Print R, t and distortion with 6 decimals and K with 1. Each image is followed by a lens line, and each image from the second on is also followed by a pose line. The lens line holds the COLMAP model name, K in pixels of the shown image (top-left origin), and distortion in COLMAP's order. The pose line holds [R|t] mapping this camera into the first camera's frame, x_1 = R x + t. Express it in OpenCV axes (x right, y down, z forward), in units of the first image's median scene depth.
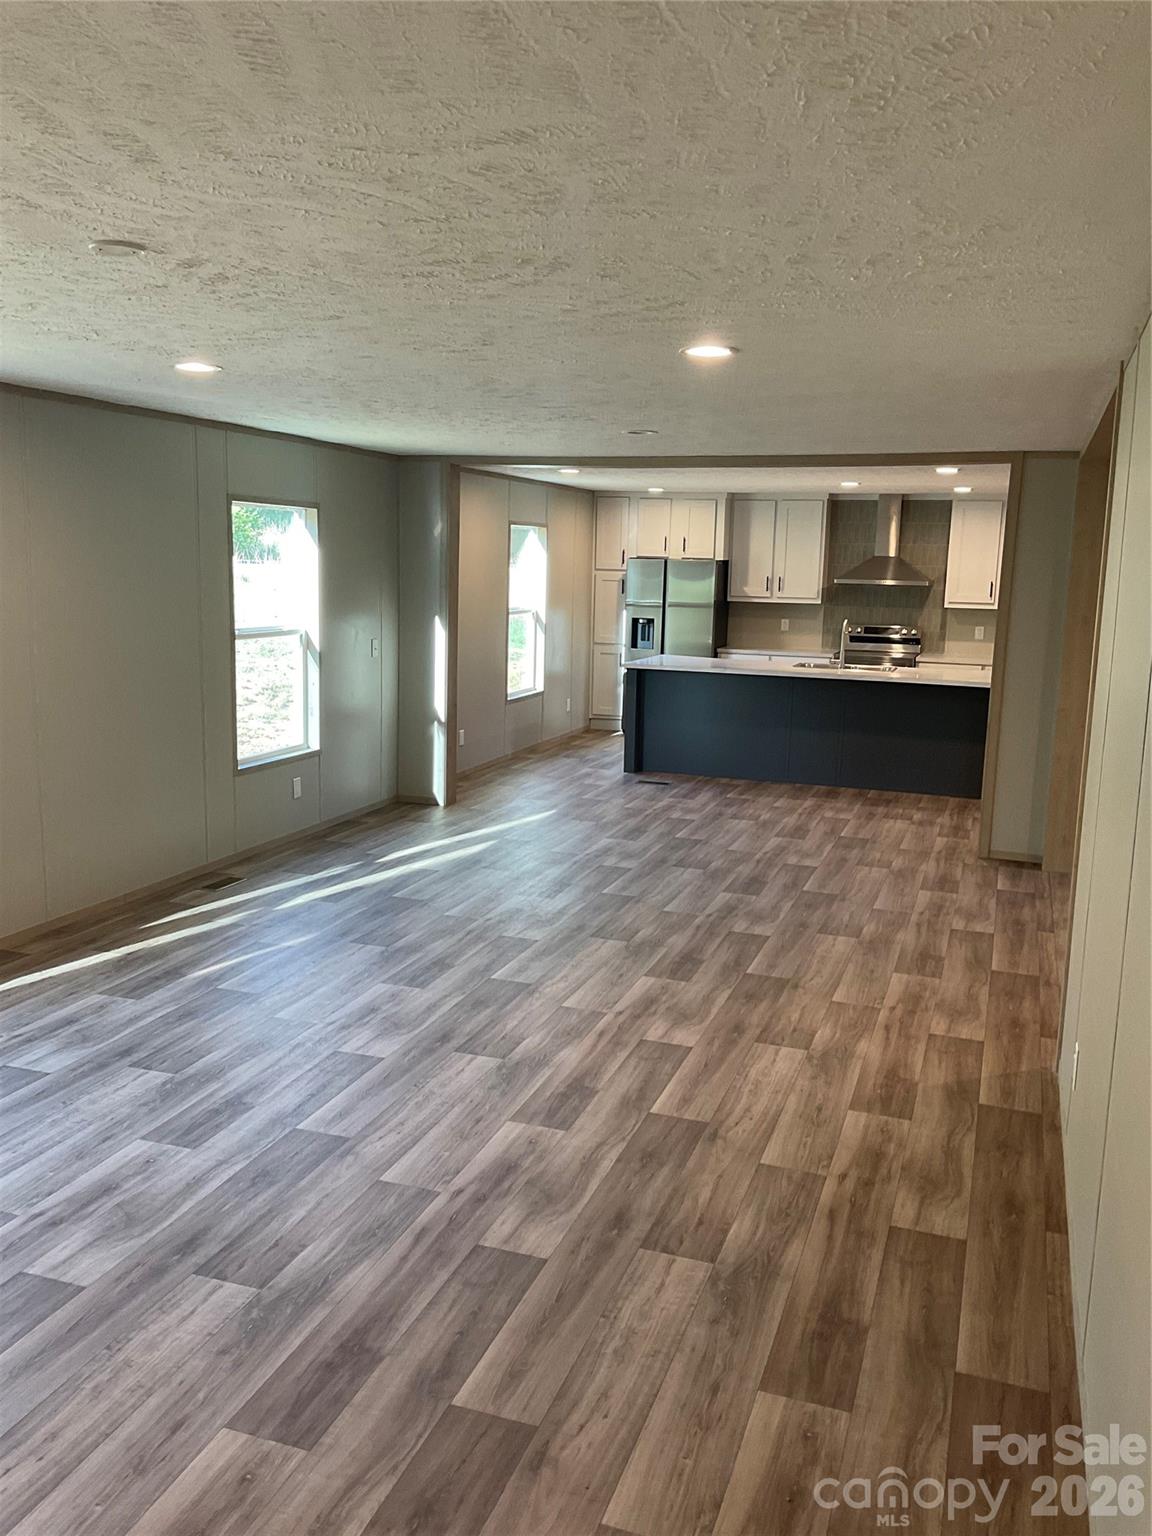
lens RADIAL K [[1288.3, 0, 556.6], [0, 1288.3, 750.4], [0, 0, 1]] dist [0.085132, -0.099013]
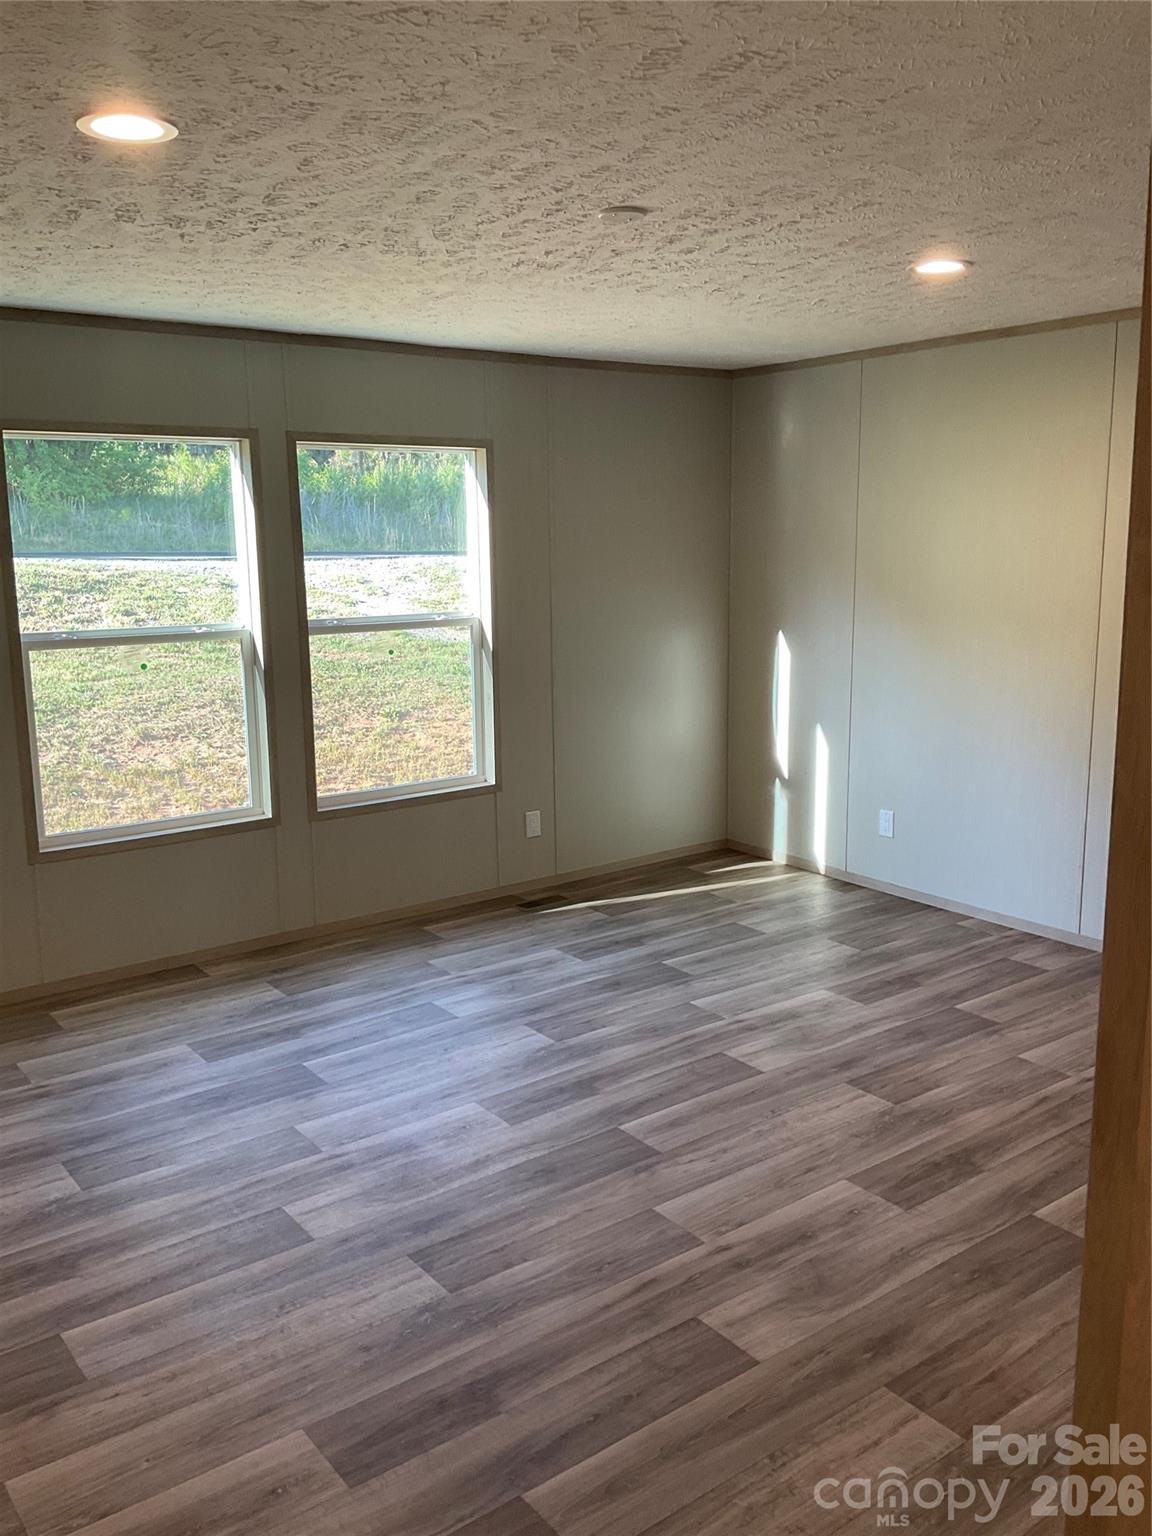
lens RADIAL K [[1288.3, 0, 576.7], [0, 1288.3, 780.8], [0, 0, 1]] dist [0.085132, -0.099013]
pose [[0.836318, 0.078203, -0.542638, 0.272366], [-0.053047, 0.996673, 0.061879, -0.011375], [0.545672, -0.022965, 0.837684, 0.234501]]
